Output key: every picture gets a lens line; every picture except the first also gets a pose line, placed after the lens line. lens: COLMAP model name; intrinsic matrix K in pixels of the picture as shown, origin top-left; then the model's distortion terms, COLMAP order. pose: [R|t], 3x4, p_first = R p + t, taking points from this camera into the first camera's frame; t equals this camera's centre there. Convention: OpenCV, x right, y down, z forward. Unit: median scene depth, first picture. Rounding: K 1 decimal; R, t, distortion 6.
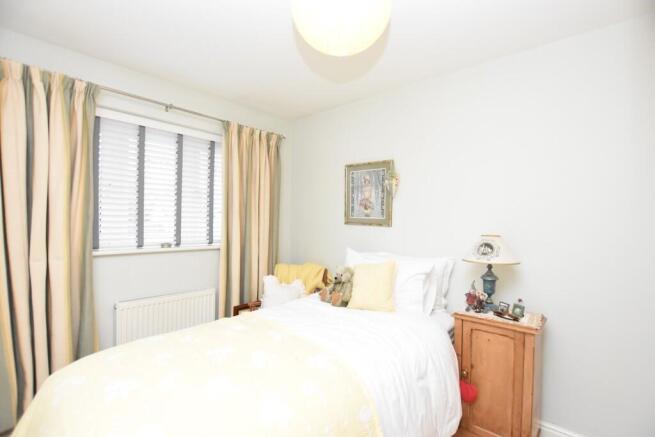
lens RADIAL K [[293.8, 0, 328.3], [0, 293.8, 221.5], [0, 0, 1]] dist [-0.028742, -0.000120]
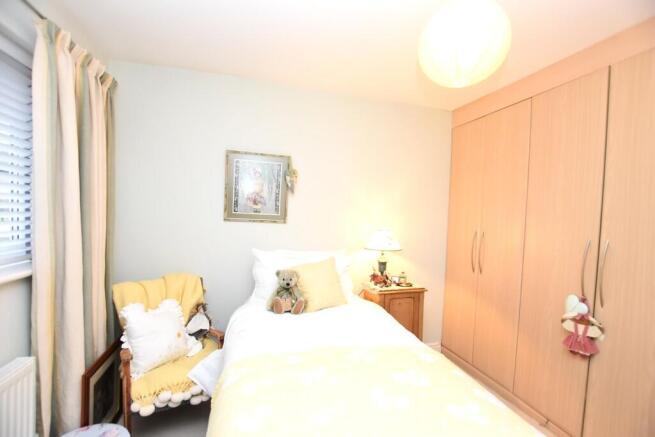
lens RADIAL K [[293.8, 0, 328.6], [0, 293.8, 217.9], [0, 0, 1]] dist [-0.028742, -0.000120]
pose [[0.546434, -0.009560, 0.837448, -0.519602], [-0.016299, 0.999624, 0.022047, -0.024148], [-0.837344, -0.025696, 0.546073, 0.320768]]
